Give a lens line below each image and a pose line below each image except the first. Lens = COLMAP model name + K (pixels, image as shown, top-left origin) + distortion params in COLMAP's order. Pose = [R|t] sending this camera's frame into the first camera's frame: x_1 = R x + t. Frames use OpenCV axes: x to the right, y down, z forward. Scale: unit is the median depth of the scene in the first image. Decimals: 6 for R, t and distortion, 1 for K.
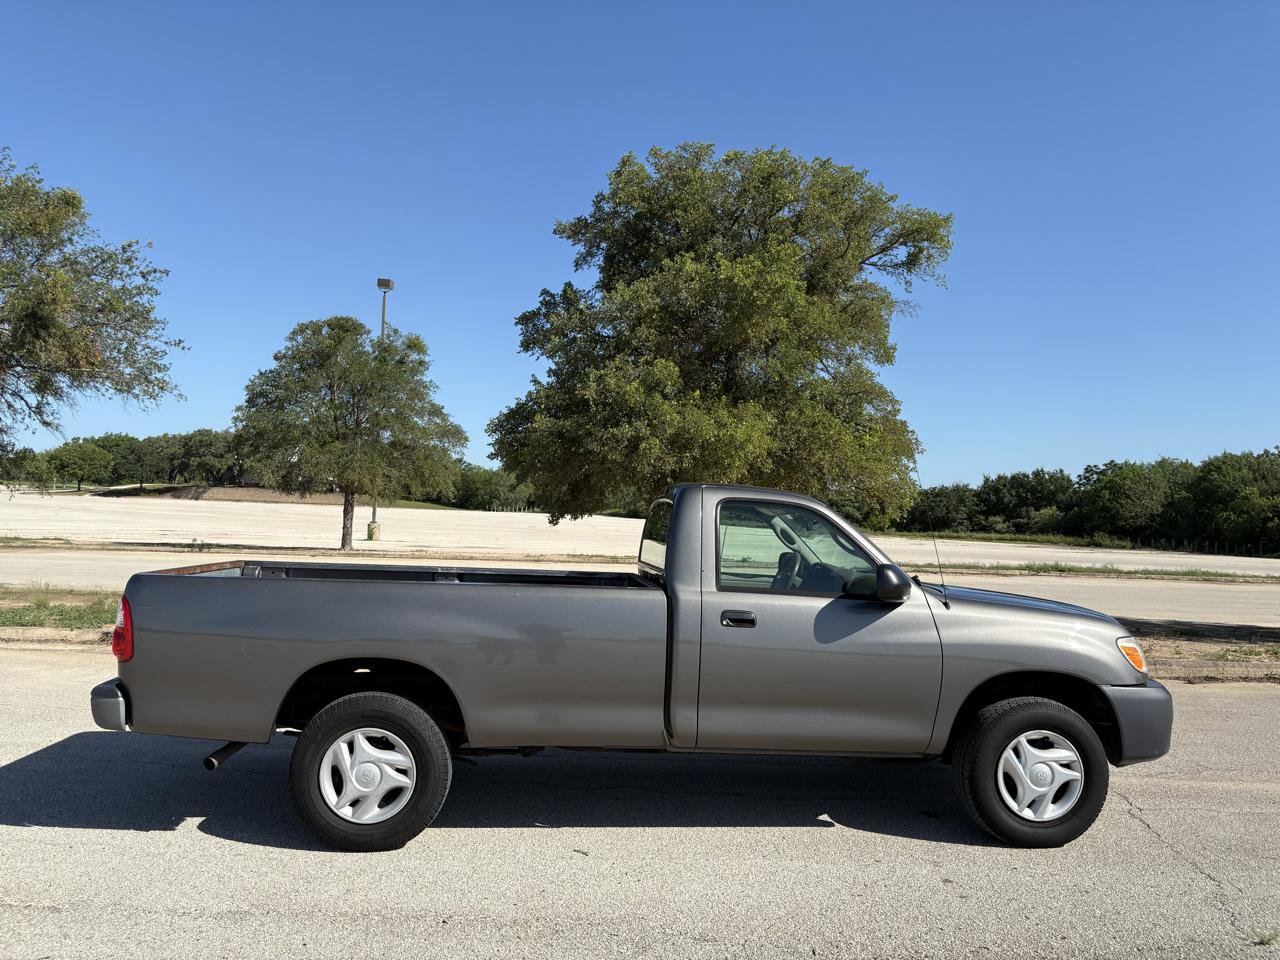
lens RADIAL K [[976.2, 0, 640.0], [0, 976.2, 480.0], [0, 0, 1]] dist [0.061374, -0.079931]
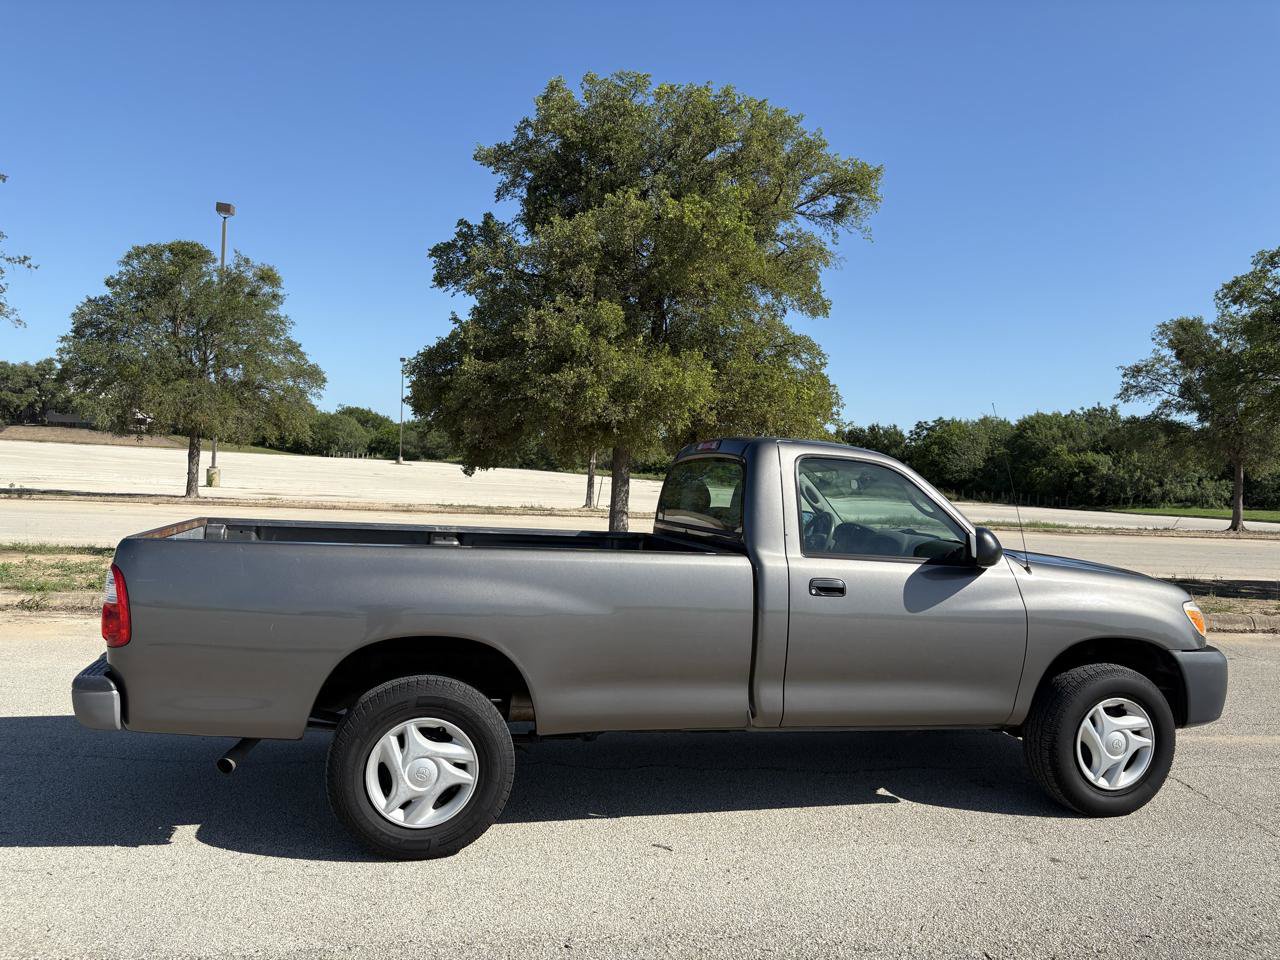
lens RADIAL K [[978.1, 0, 644.4], [0, 978.1, 478.7], [0, 0, 1]] dist [0.050303, -0.065754]
pose [[0.985948, 0.010861, 0.166700, -0.168116], [-0.019336, 0.998597, 0.049302, -0.000677], [-0.165931, -0.051833, 0.984774, 0.100205]]
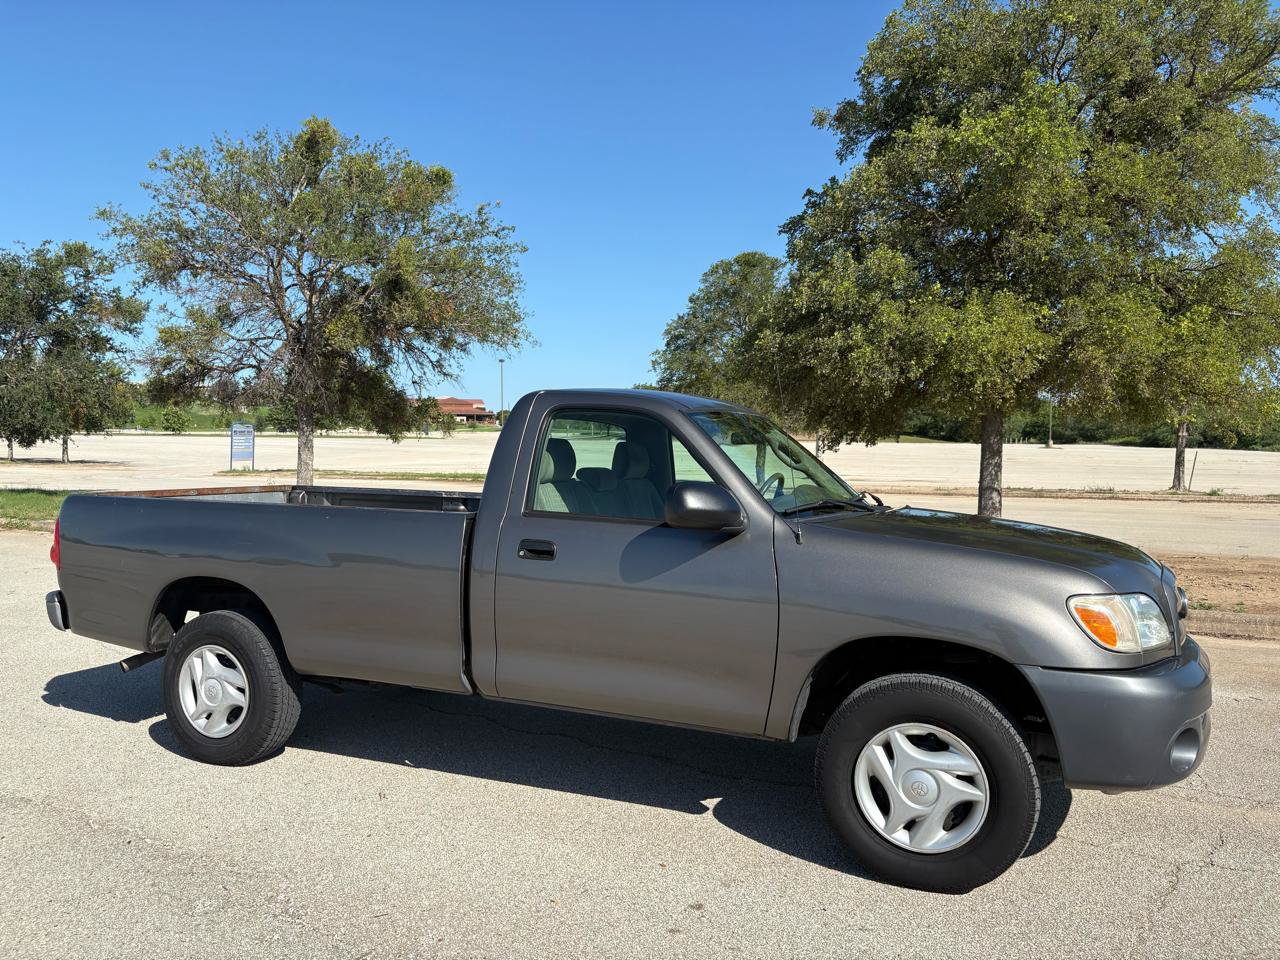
lens RADIAL K [[979.6, 0, 636.0], [0, 979.6, 484.8], [0, 0, 1]] dist [0.037523, -0.051866]
pose [[0.870318, -0.005315, -0.492461, 0.440547], [0.039940, 0.997410, 0.059820, 0.031552], [0.490868, -0.071731, 0.868276, 0.249585]]
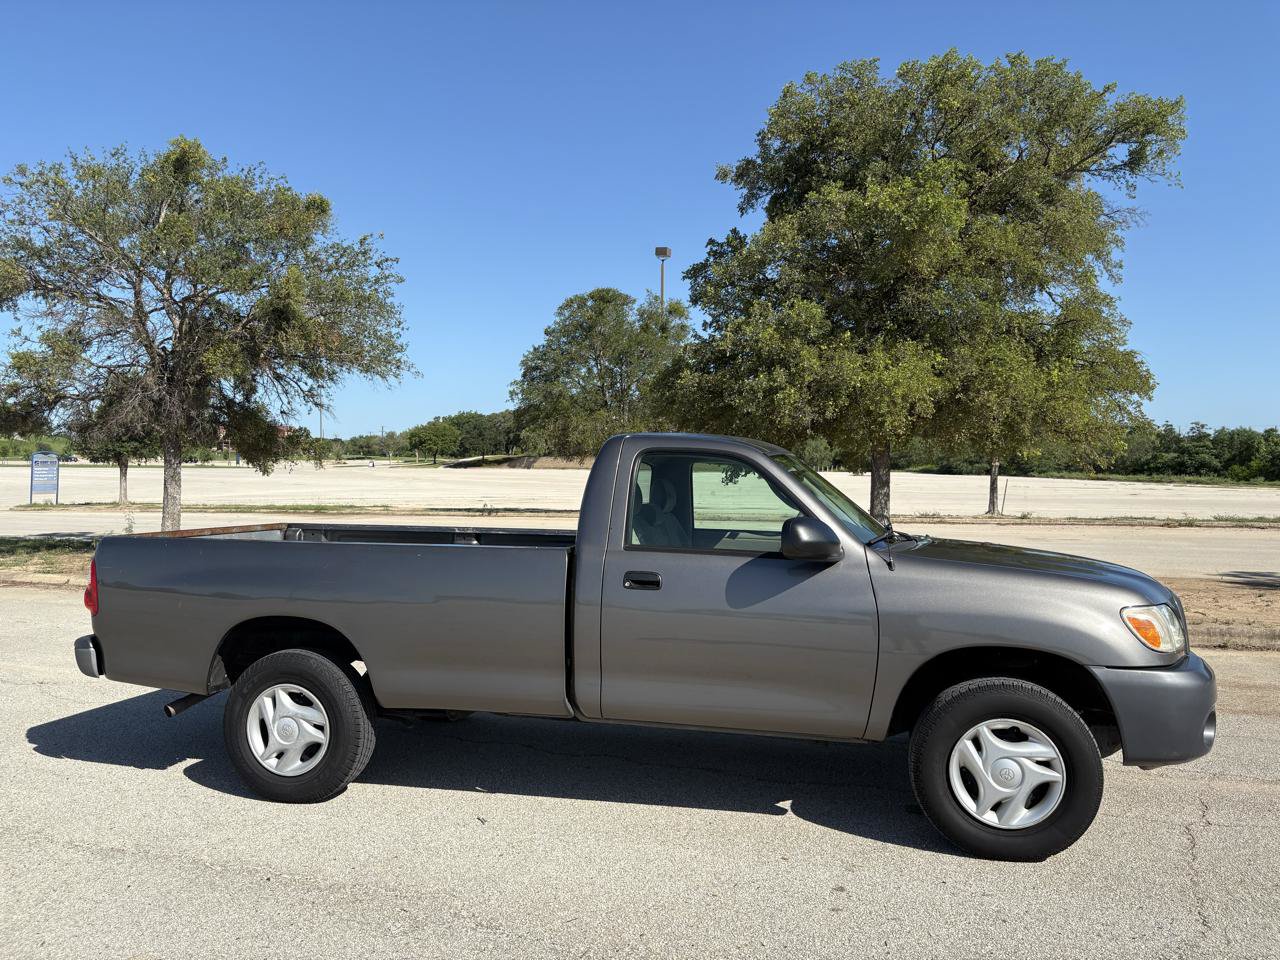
lens RADIAL K [[978.1, 0, 644.4], [0, 978.1, 478.7], [0, 0, 1]] dist [0.050303, -0.065754]
pose [[0.948057, -0.026756, -0.316973, 0.297898], [0.039107, 0.998701, 0.032666, 0.013726], [0.315687, -0.043365, 0.947872, 0.110381]]
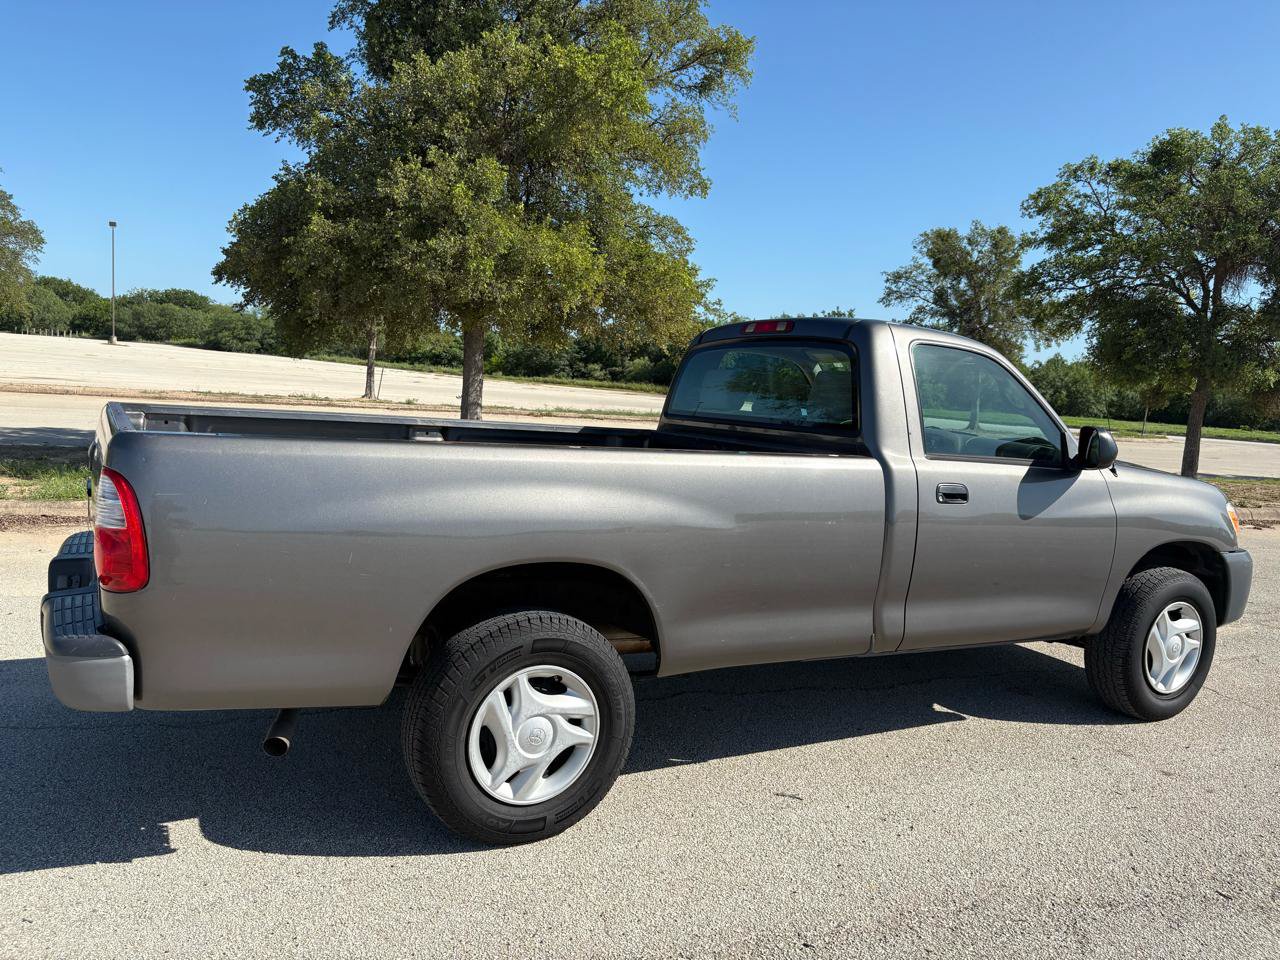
lens RADIAL K [[976.2, 0, 640.0], [0, 976.2, 480.0], [0, 0, 1]] dist [0.061374, -0.079931]
pose [[0.912220, -0.011800, 0.409530, -0.349871], [-0.054183, 0.987330, 0.149140, 0.019382], [-0.406101, -0.158238, 0.900024, 0.289495]]
